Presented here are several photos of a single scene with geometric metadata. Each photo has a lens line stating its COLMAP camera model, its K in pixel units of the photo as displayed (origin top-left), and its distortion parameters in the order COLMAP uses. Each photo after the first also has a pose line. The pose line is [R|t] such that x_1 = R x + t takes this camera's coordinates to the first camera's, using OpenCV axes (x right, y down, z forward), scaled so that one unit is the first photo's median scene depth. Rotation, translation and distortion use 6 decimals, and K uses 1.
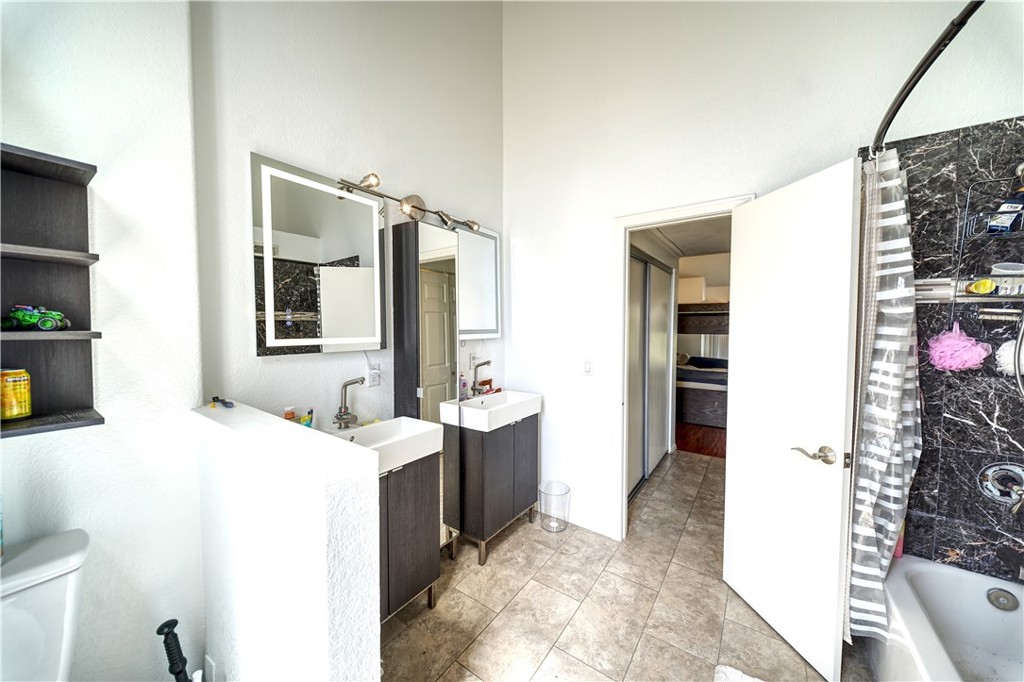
lens RADIAL K [[361.1, 0, 510.0], [0, 361.1, 340.9], [0, 0, 1]] dist [0.001131, 0.000025]
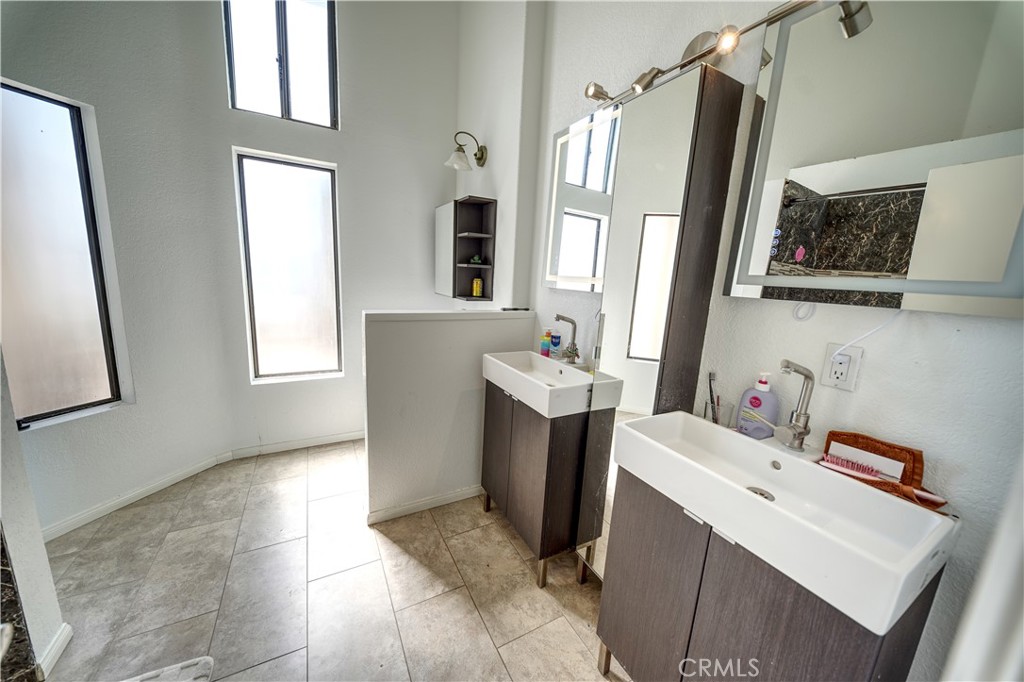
lens RADIAL K [[361.1, 0, 509.7], [0, 361.1, 341.1], [0, 0, 1]] dist [0.001131, 0.000025]
pose [[-0.434381, 0.146100, -0.888801, 0.535930], [-0.095090, 0.973805, 0.206545, -0.023626], [0.895696, 0.174235, -0.409110, 1.233173]]
